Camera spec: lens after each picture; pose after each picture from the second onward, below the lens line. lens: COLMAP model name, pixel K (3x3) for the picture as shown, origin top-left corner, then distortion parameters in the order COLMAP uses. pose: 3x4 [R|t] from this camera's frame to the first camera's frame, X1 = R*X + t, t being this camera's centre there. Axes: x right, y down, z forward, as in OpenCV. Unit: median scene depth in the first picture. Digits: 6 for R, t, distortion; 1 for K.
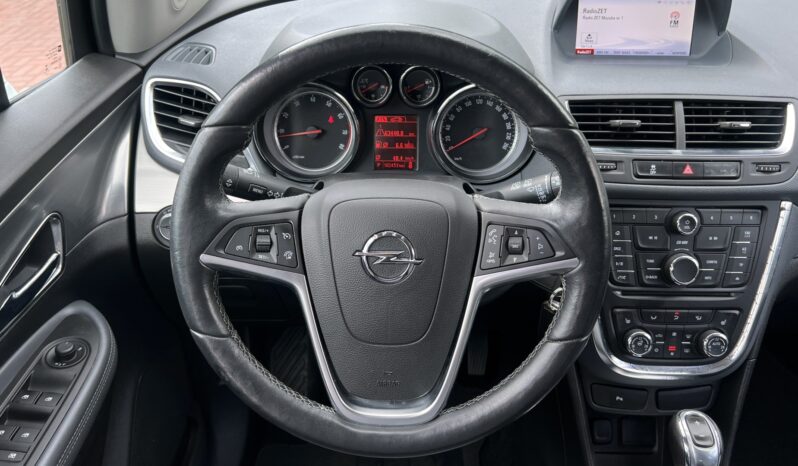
lens RADIAL K [[629.5, 0, 393.7], [0, 629.5, 239.8], [0, 0, 1]] dist [0.087201, -0.139592]
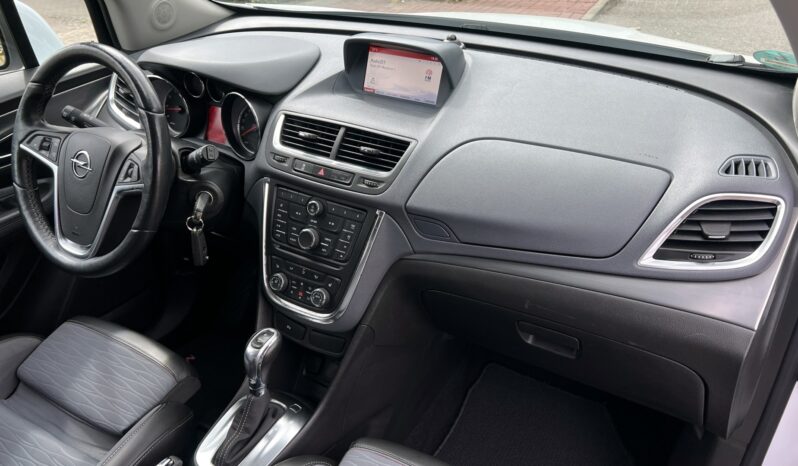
lens RADIAL K [[630.1, 0, 393.9], [0, 630.1, 237.4], [0, 0, 1]] dist [0.116533, -0.237526]
pose [[0.853760, 0.248520, -0.457528, 1.266963], [-0.269425, 0.962809, 0.020224, -0.038313], [0.445538, 0.106003, 0.888965, -0.188896]]
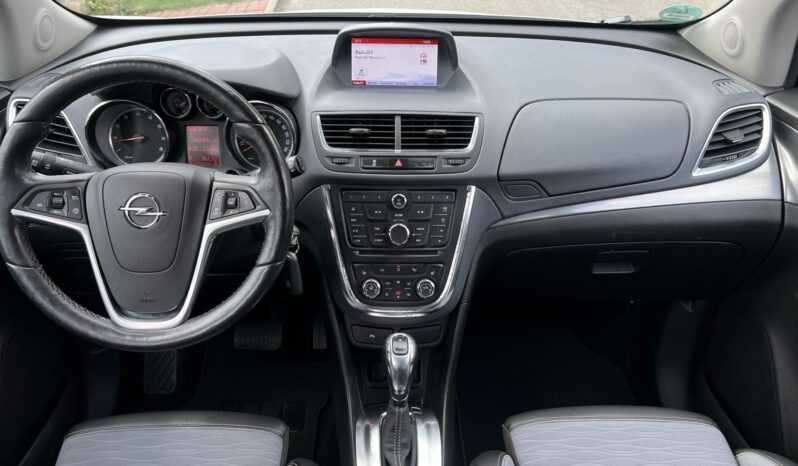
lens RADIAL K [[629.5, 0, 393.7], [0, 629.5, 239.8], [0, 0, 1]] dist [0.087201, -0.139592]
pose [[0.999308, -0.008529, 0.036206, 0.388974], [0.010833, 0.997897, -0.063914, 0.145928], [-0.035585, 0.064262, 0.997298, -0.373912]]
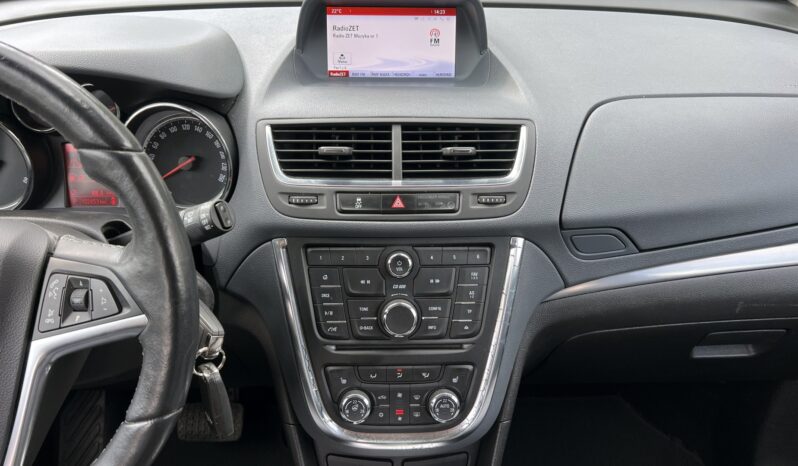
lens RADIAL K [[630.1, 0, 393.9], [0, 630.1, 237.4], [0, 0, 1]] dist [0.116533, -0.237526]
pose [[0.999355, -0.017048, 0.031604, 0.417333], [0.019043, 0.997771, -0.063959, -0.008005], [-0.030444, 0.064520, 0.997452, 0.145477]]
